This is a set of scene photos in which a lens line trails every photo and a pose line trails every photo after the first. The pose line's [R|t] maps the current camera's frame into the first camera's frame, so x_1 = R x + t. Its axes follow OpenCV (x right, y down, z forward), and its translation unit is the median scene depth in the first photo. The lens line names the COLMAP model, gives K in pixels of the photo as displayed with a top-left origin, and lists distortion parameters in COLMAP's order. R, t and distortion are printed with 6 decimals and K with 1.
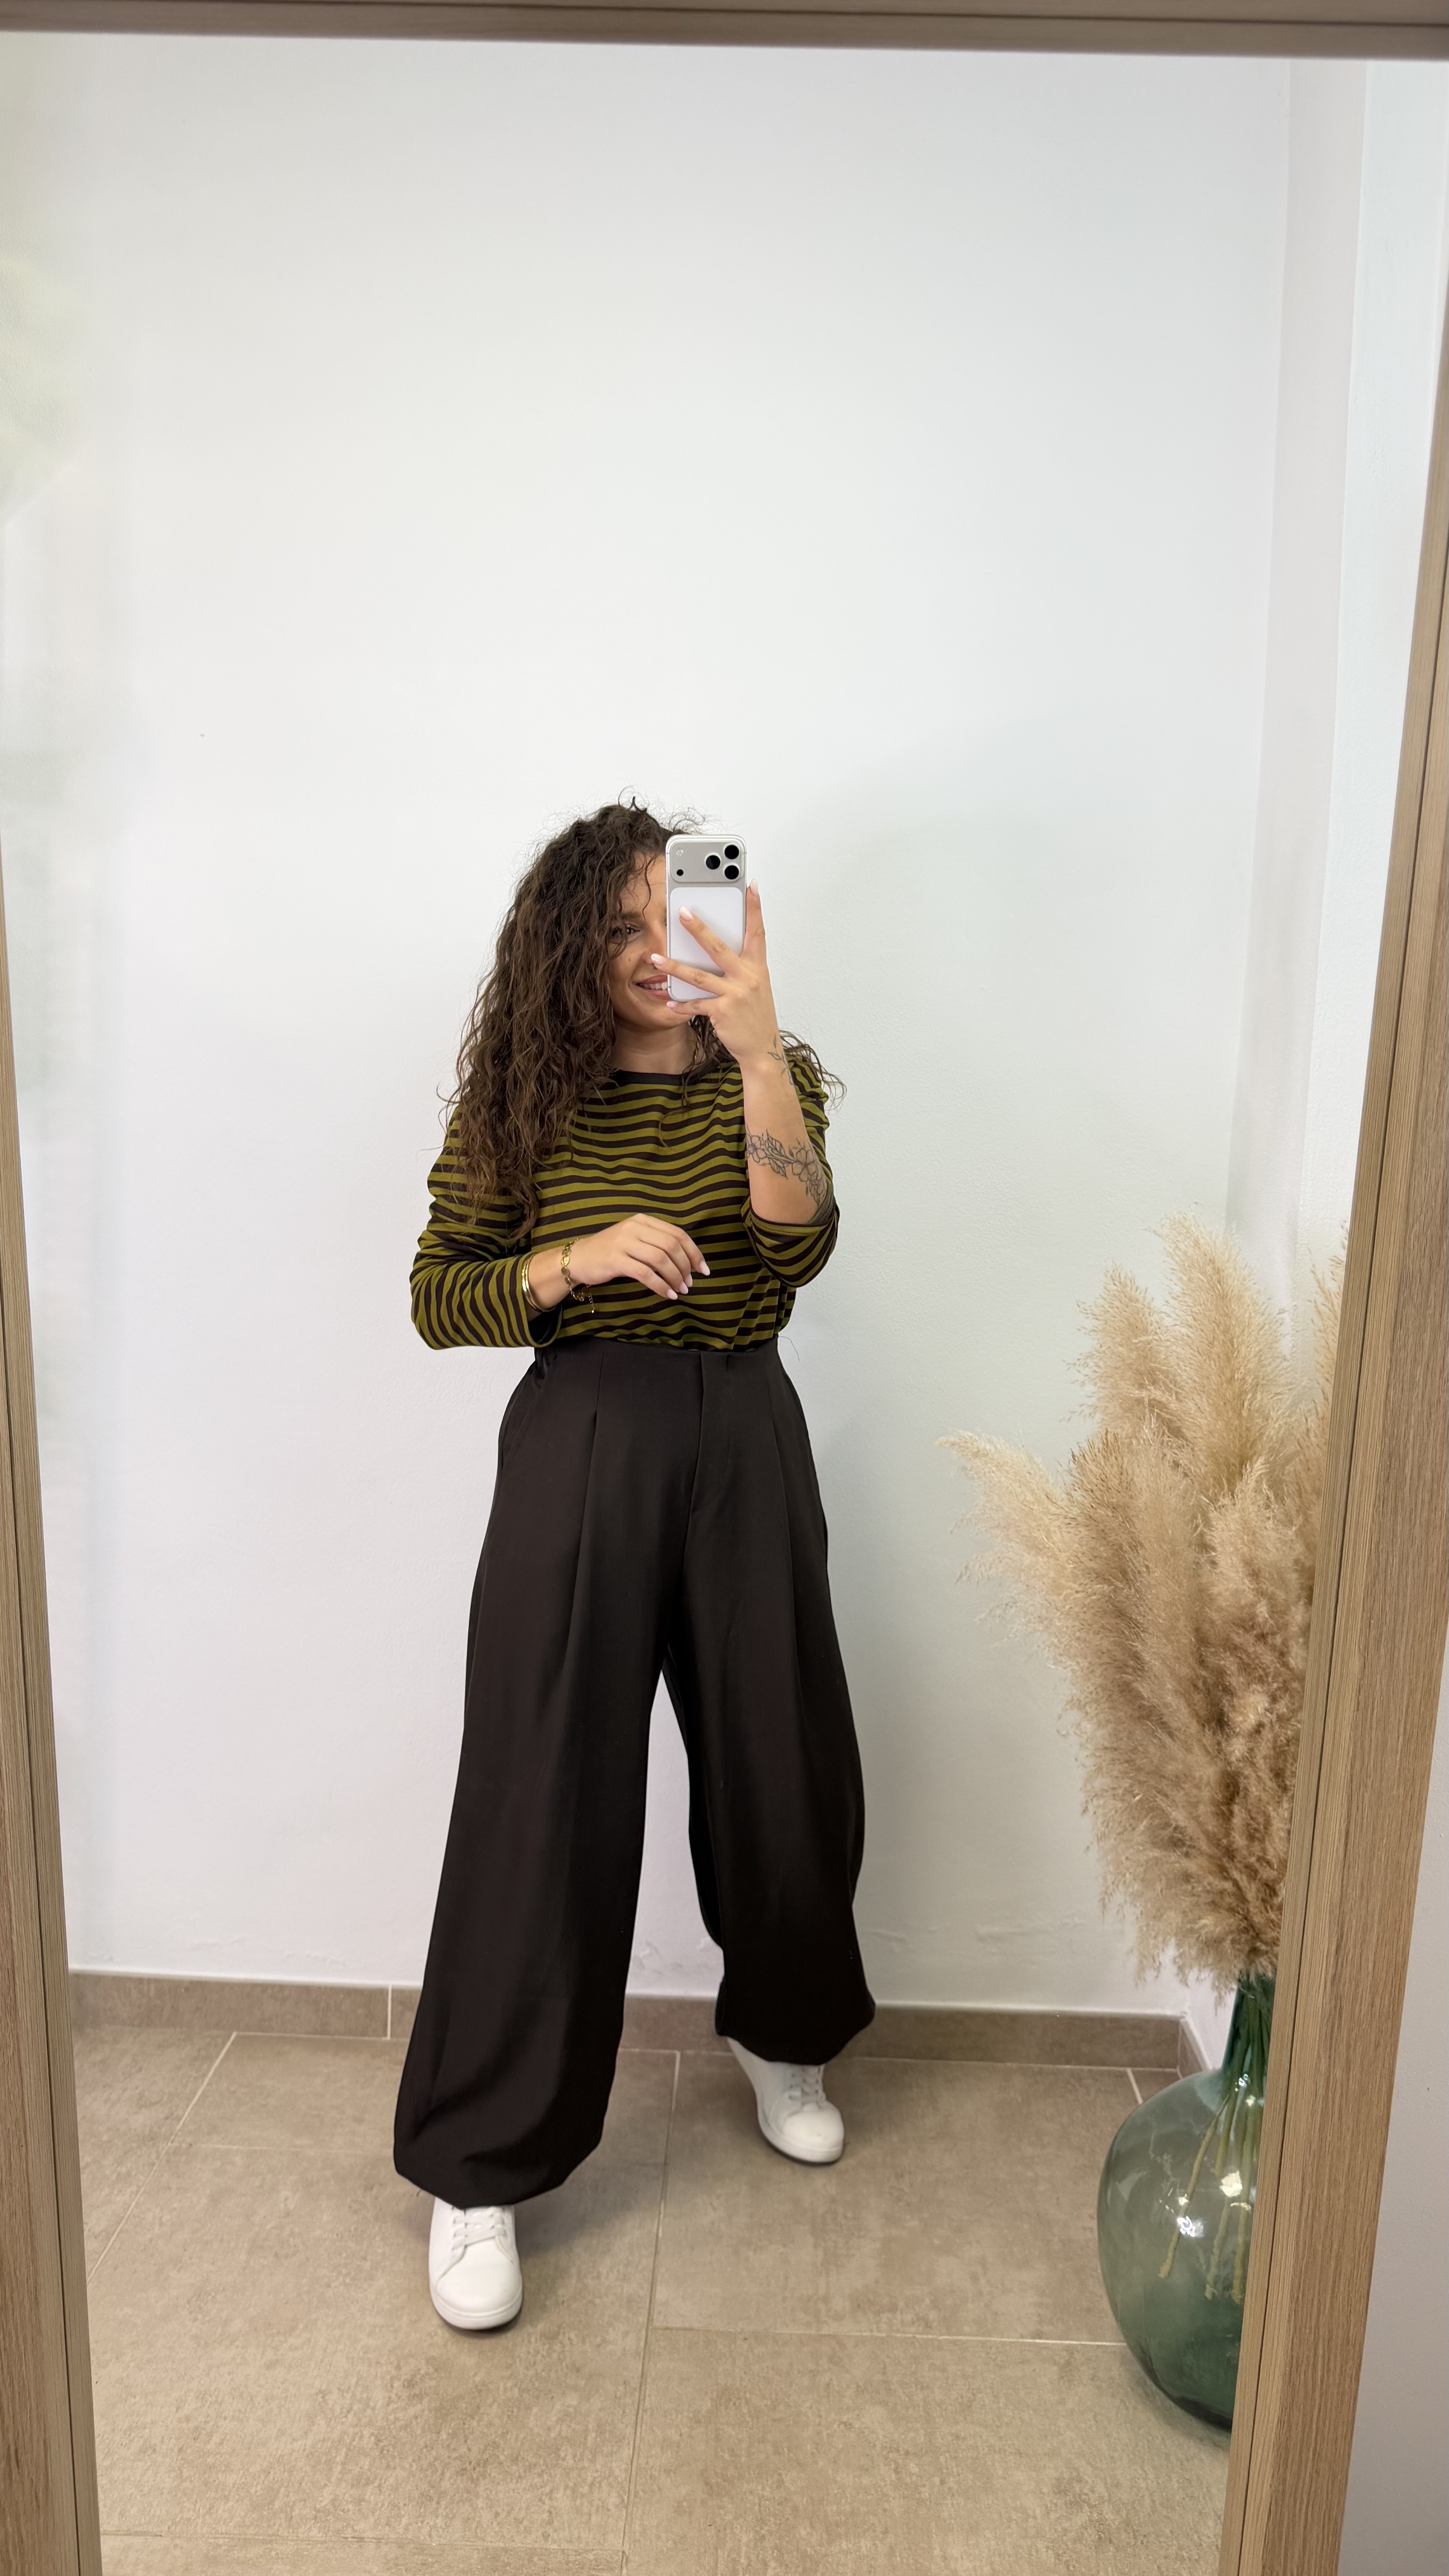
lens RADIAL K [[1646.7, 0, 724.5], [0, 1646.7, 1288.0], [0, 0, 1]] dist [0.024229, 0.001947]
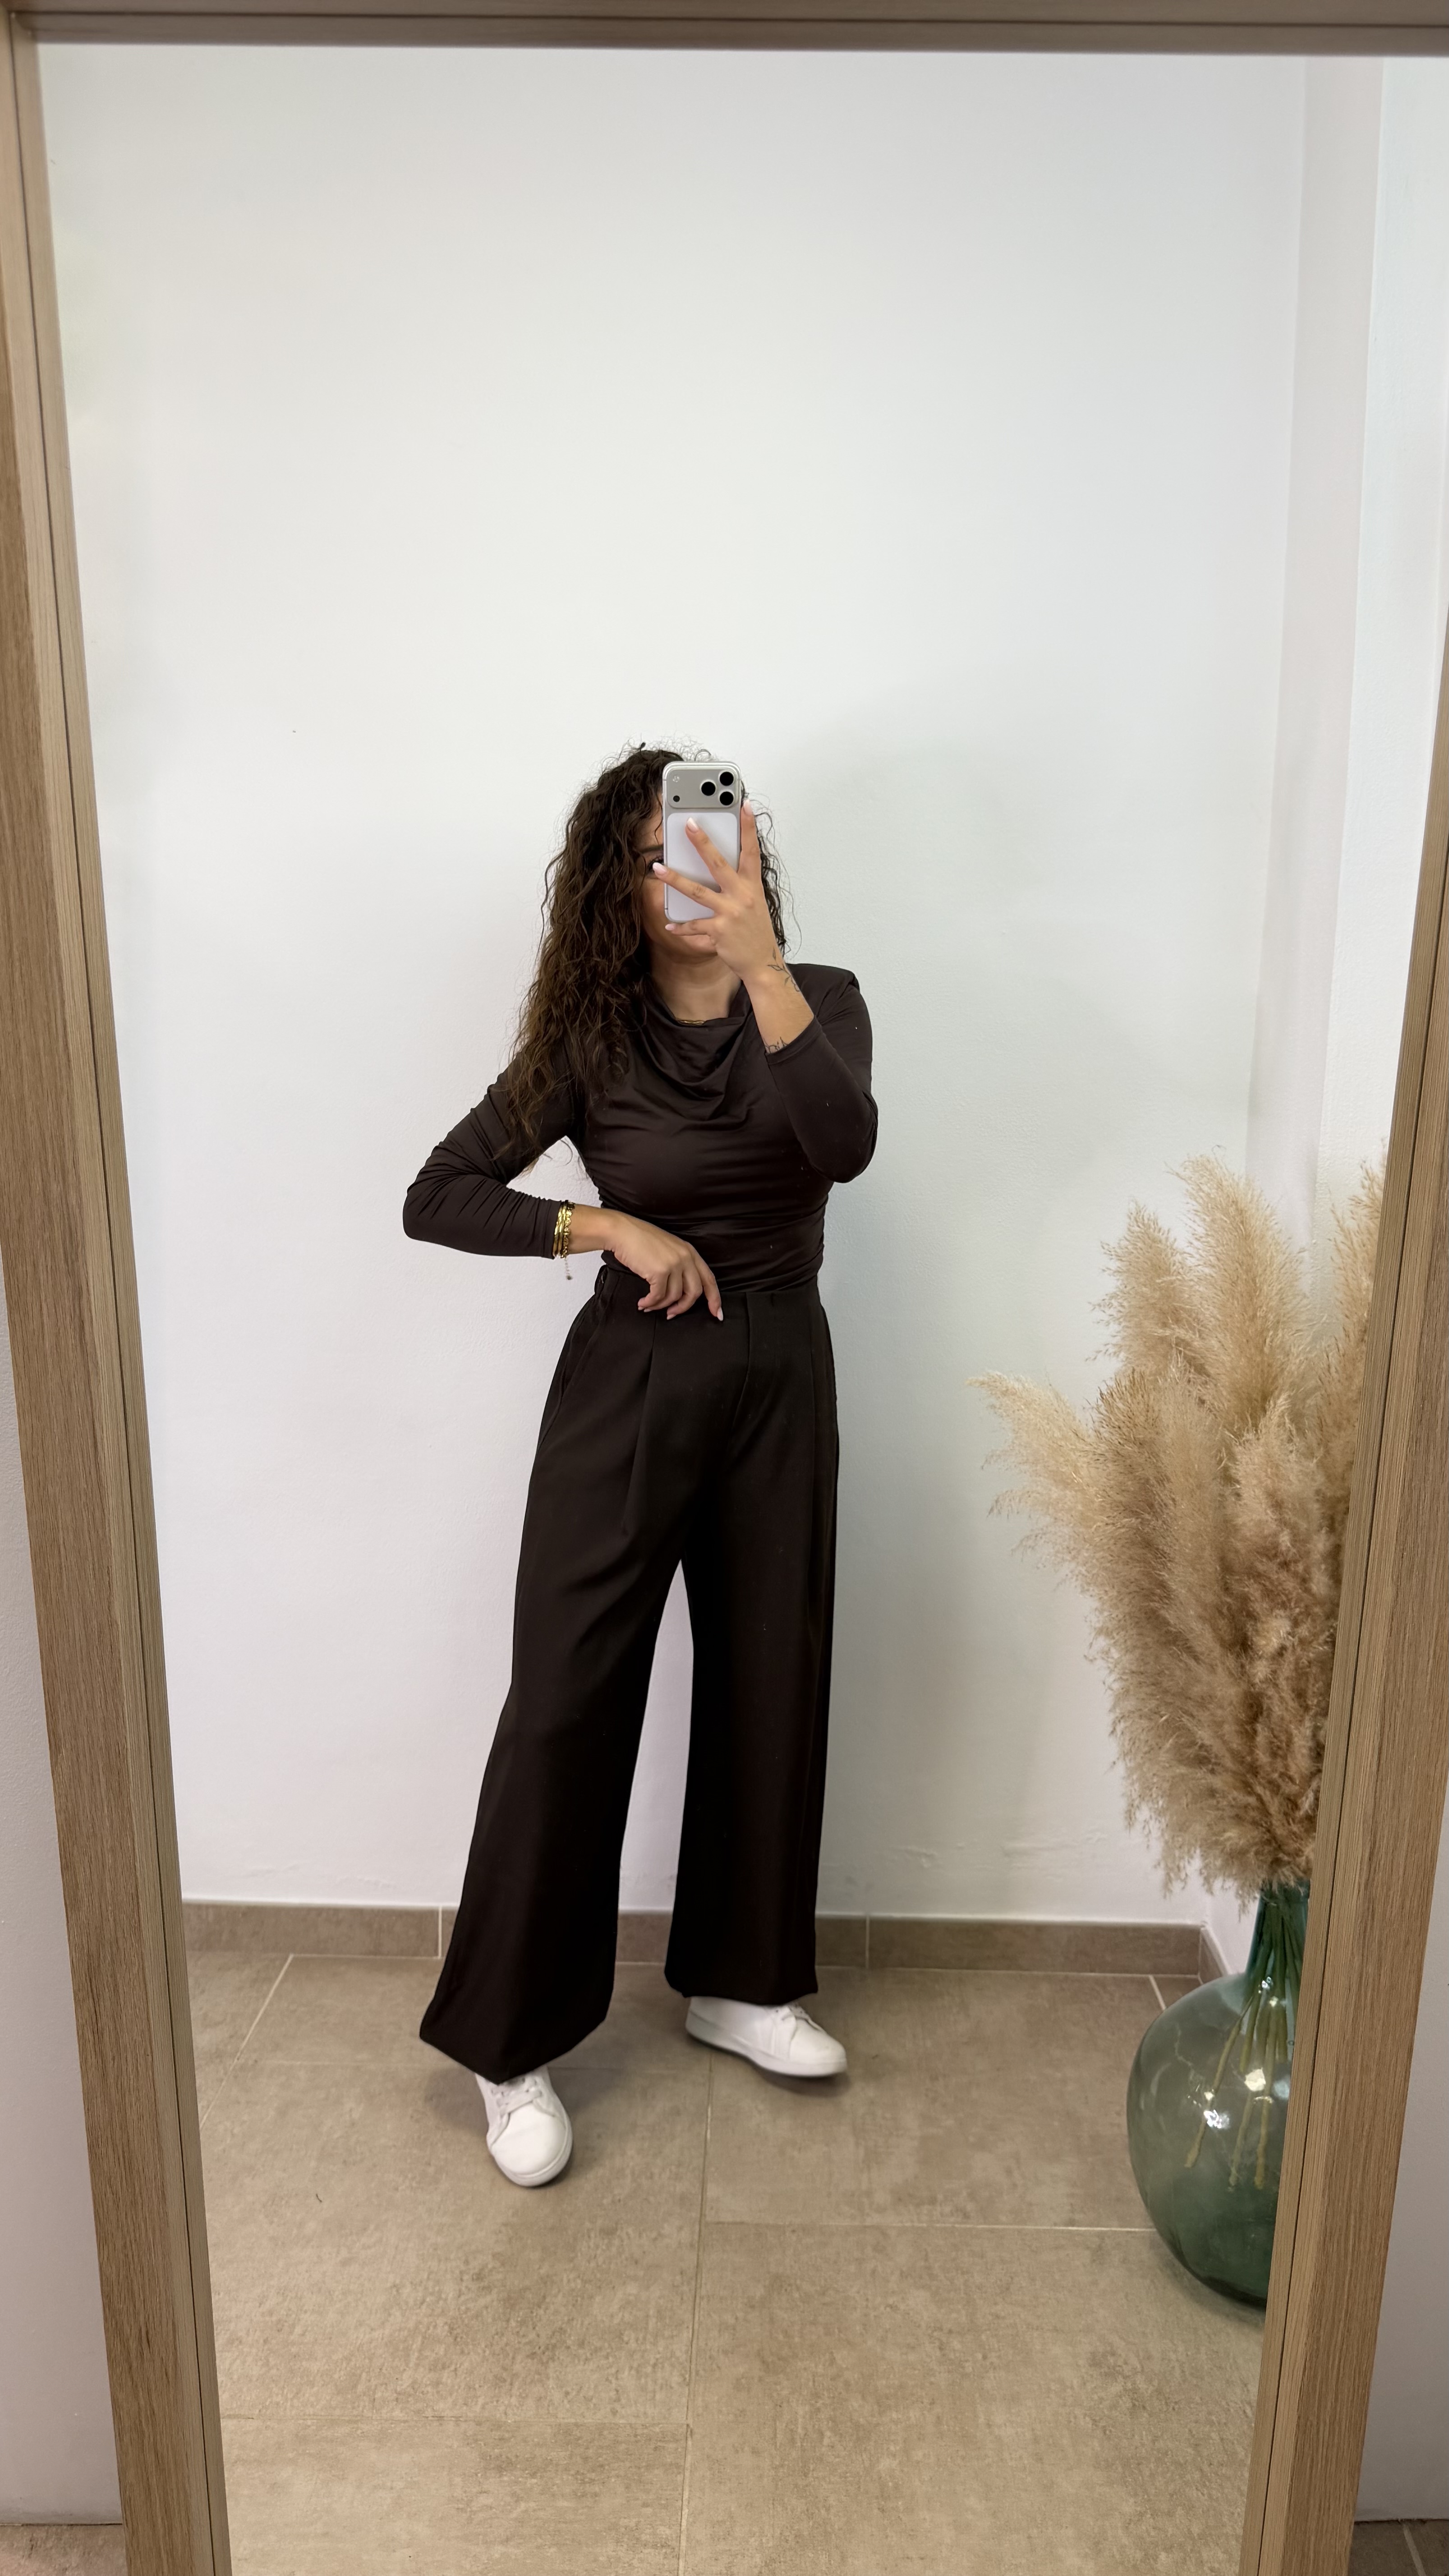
lens RADIAL K [[1645.6, 0, 737.3], [0, 1645.6, 1287.3], [0, 0, 1]] dist [0.044460, -0.020074]
pose [[0.999881, -0.012915, 0.008463, -0.025755], [0.012557, 0.999081, 0.040990, -0.010679], [-0.008985, -0.040879, 0.999124, -0.032802]]
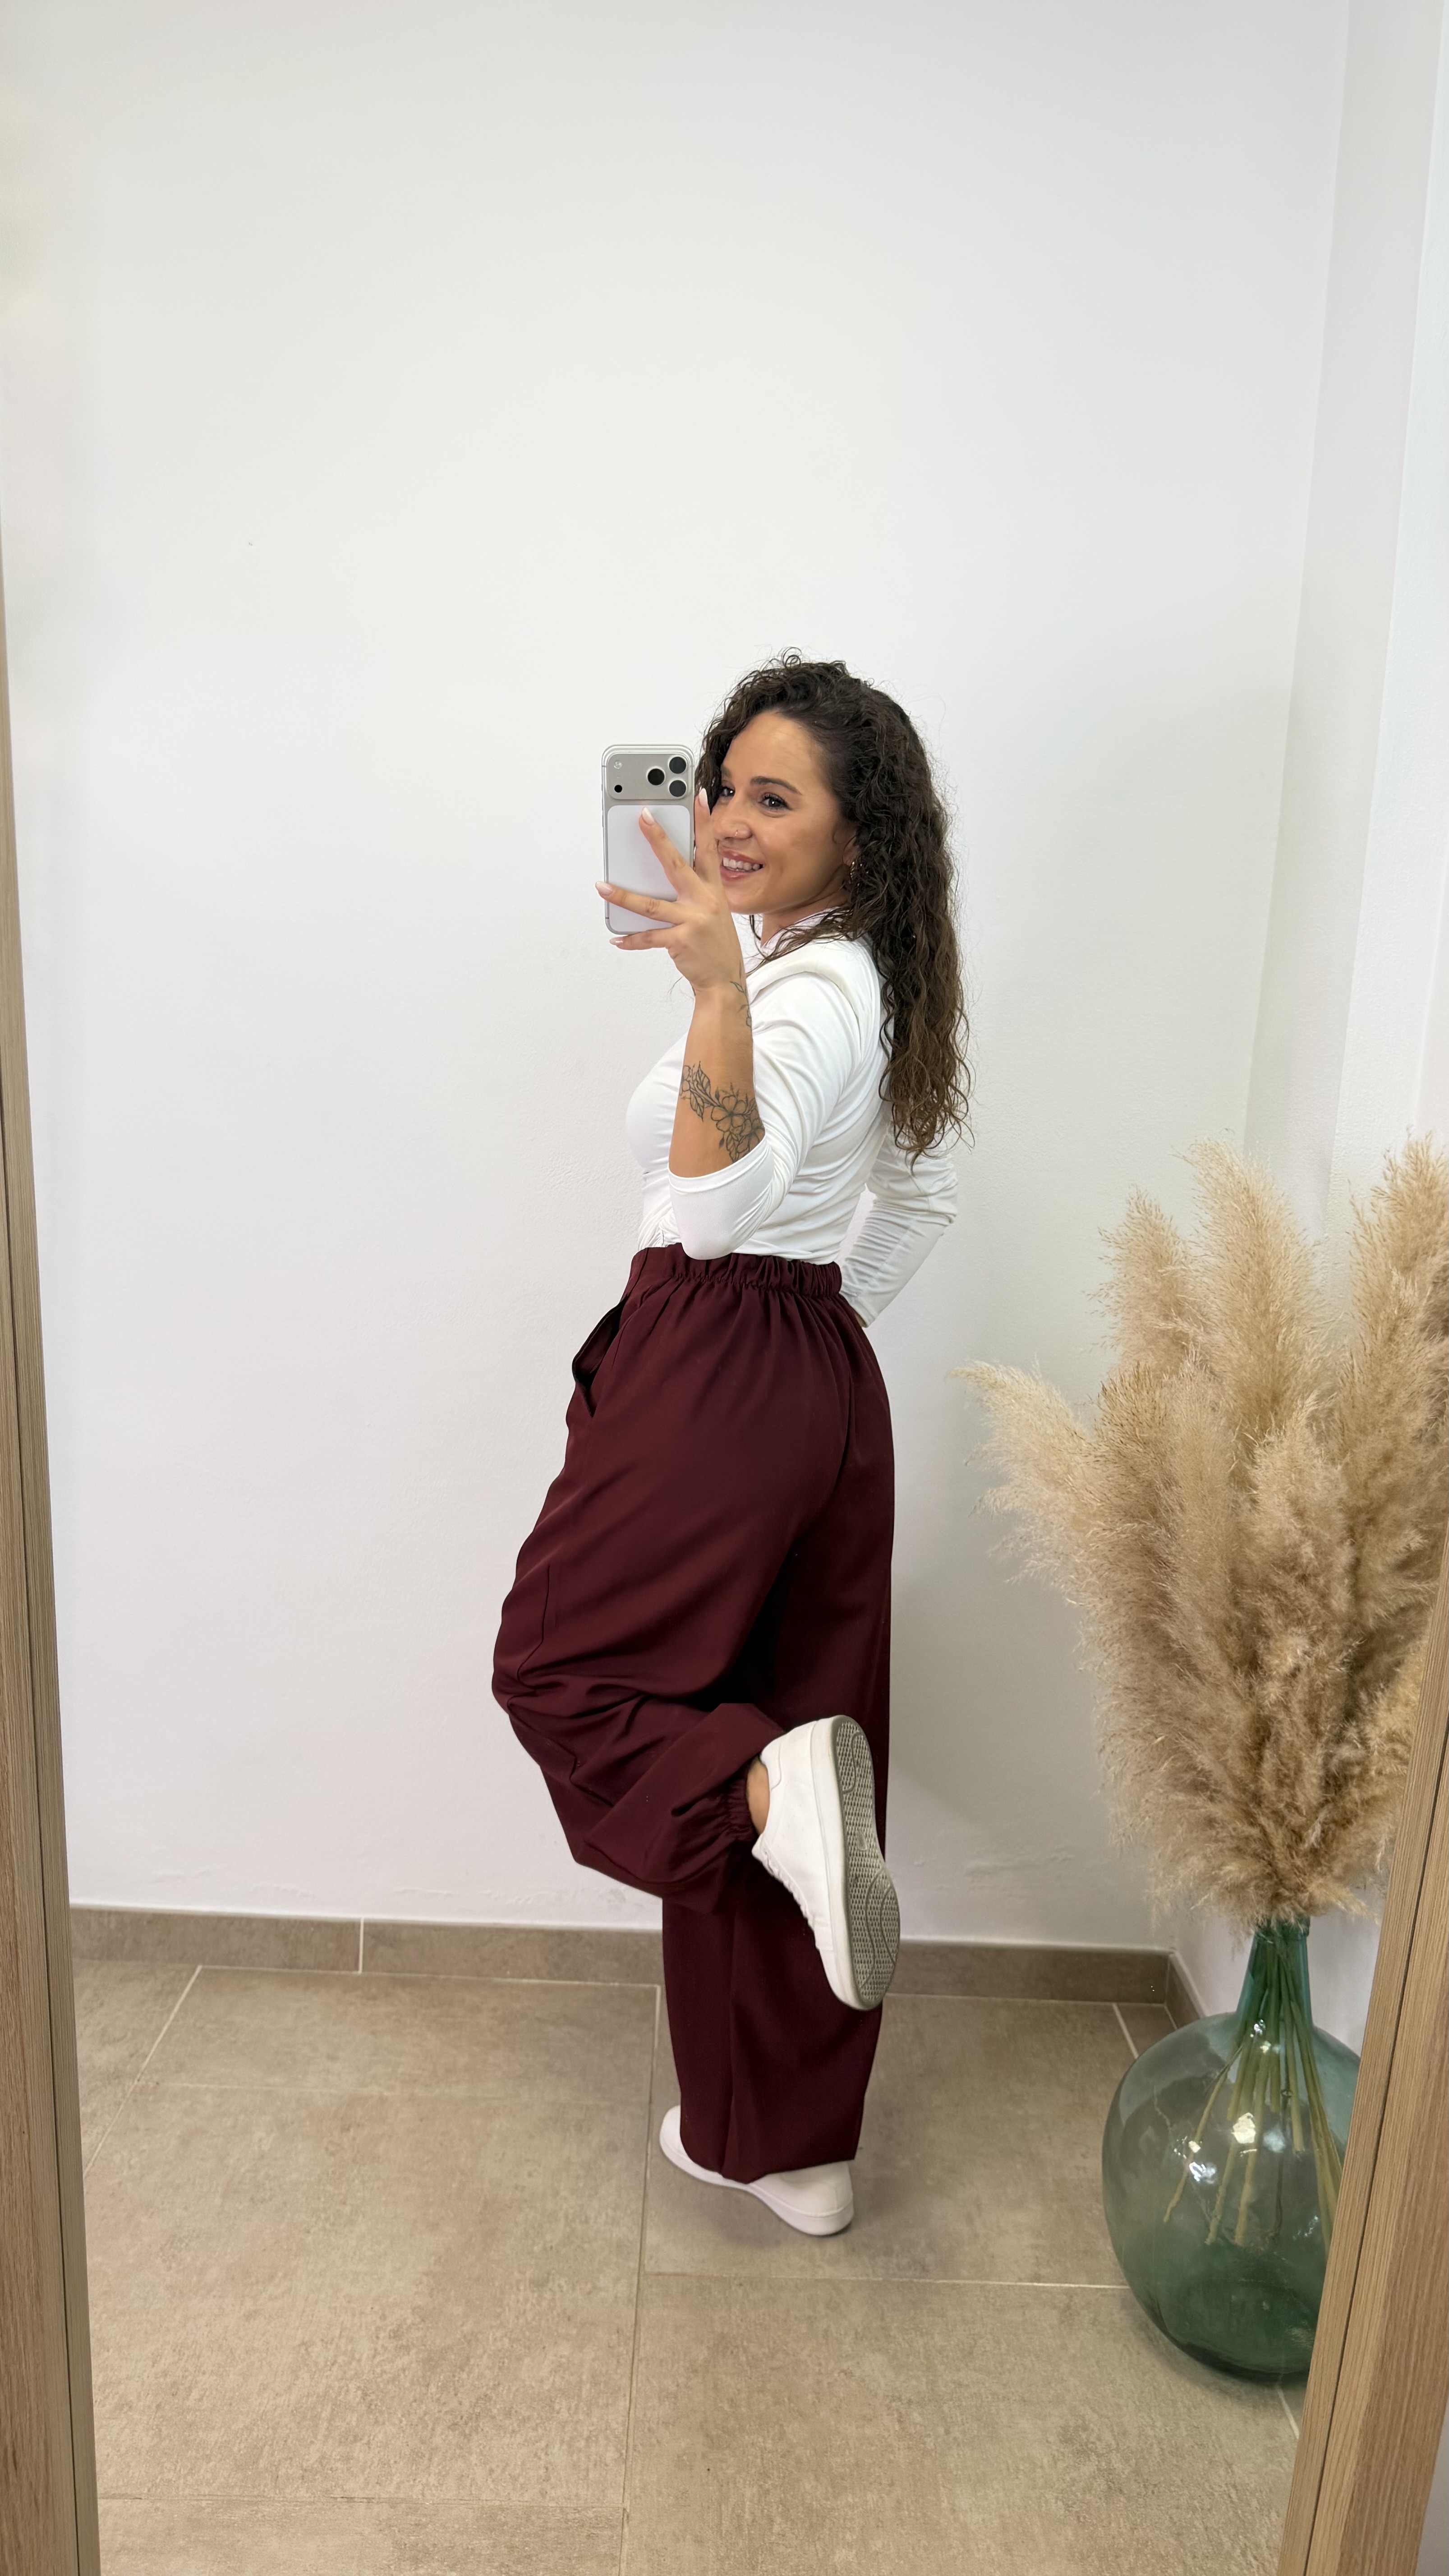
lens RADIAL K [[1627.3, 0, 718.8], [0, 1627.3, 1278.9], [0, 0, 1]] dist [0.026934, -0.005141]
pose [[0.998973, 0.019240, 0.041025, -0.053143], [-0.020907, 0.998957, 0.040603, 0.004243], [-0.040201, -0.041419, 0.998333, 0.066629]]
